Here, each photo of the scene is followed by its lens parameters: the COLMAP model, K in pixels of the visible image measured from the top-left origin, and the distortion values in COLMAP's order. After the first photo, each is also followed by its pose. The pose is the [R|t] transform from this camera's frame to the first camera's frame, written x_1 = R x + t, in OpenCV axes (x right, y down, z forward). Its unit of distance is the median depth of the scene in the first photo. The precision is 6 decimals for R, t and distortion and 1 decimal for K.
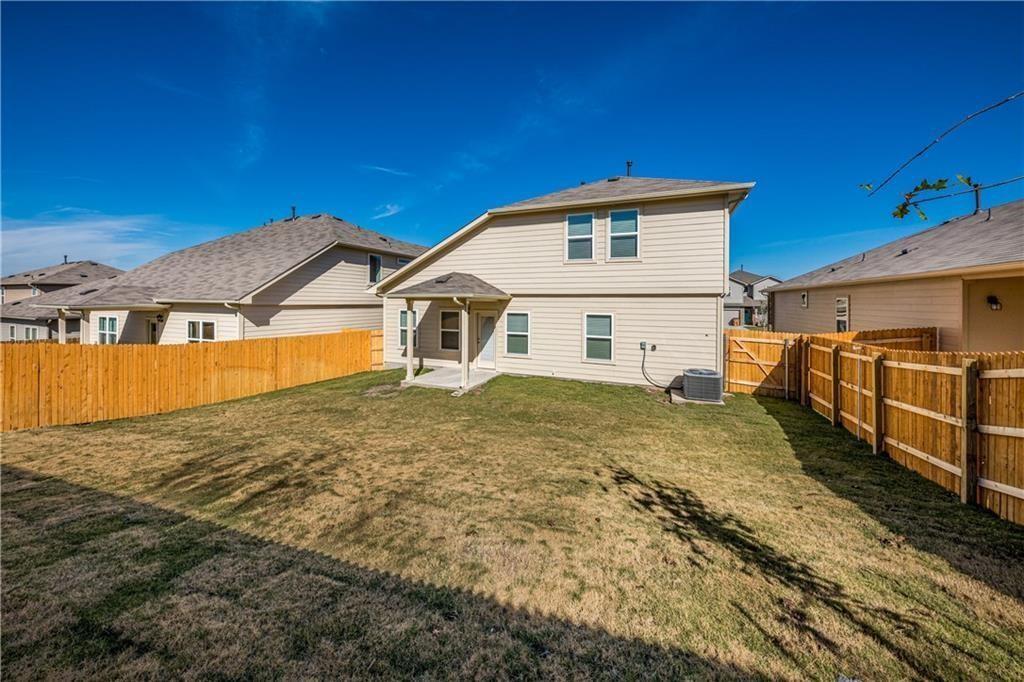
lens RADIAL K [[345.1, 0, 511.6], [0, 345.1, 371.9], [0, 0, 1]] dist [0.000007, -0.000020]
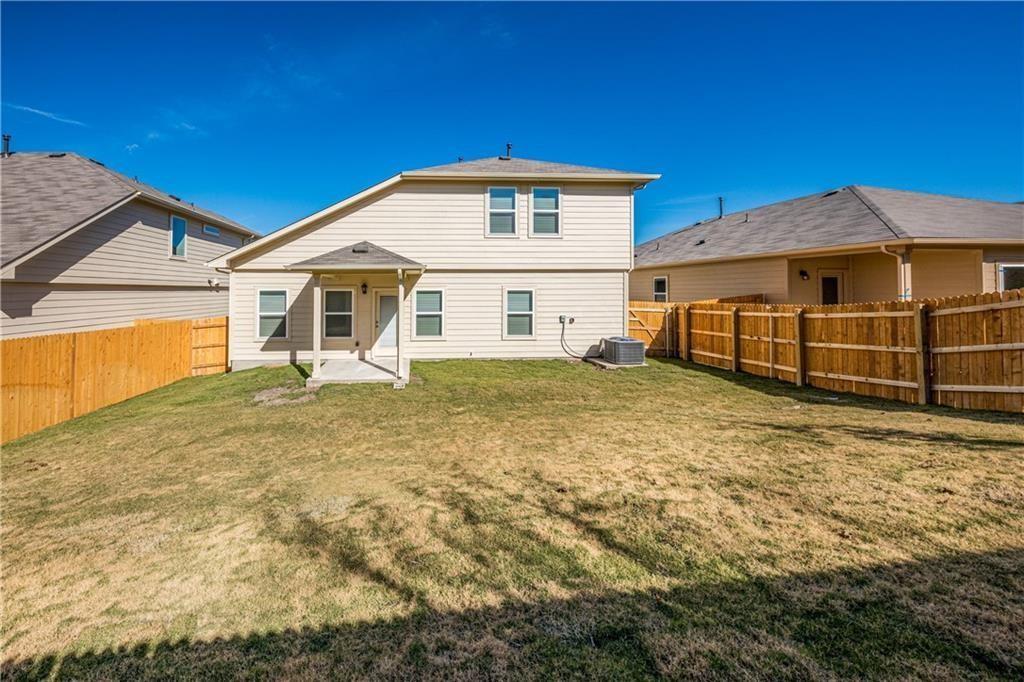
lens RADIAL K [[360.0, 0, 512.0], [0, 360.0, 341.0], [0, 0, 1]] dist [0.000098, -0.000115]
pose [[0.907113, -0.073122, 0.414488, -0.210251], [0.090040, 0.995708, -0.021395, -0.000804], [-0.411144, 0.056728, 0.909803, 0.080322]]
